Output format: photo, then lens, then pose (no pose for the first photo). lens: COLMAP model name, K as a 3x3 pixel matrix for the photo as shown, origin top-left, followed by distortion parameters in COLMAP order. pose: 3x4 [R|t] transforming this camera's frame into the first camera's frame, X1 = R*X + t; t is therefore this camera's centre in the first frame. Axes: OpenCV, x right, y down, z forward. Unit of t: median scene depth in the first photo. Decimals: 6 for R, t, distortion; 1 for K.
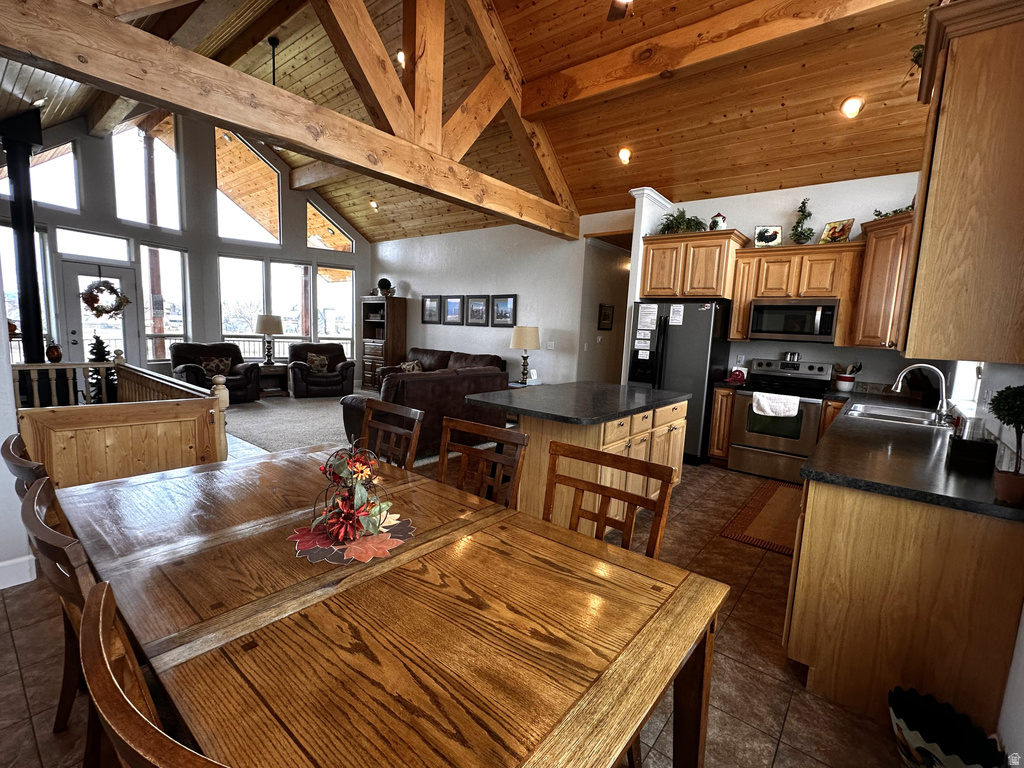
lens RADIAL K [[463.6, 0, 512.0], [0, 463.6, 384.0], [0, 0, 1]] dist [0.000602, 0.000852]
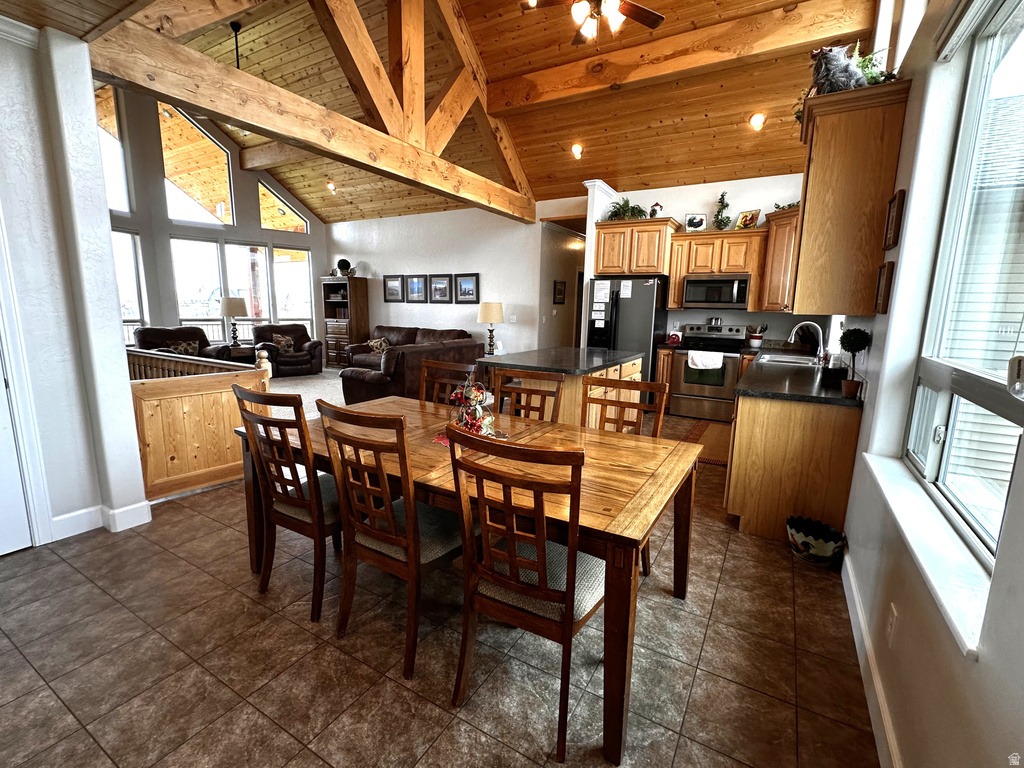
lens RADIAL K [[463.6, 0, 512.0], [0, 463.6, 384.0], [0, 0, 1]] dist [0.000602, 0.000852]
pose [[0.988572, -0.049827, 0.142276, -0.123938], [0.042746, 0.997711, 0.052404, 0.020473], [-0.144561, -0.045724, 0.988439, -0.159134]]
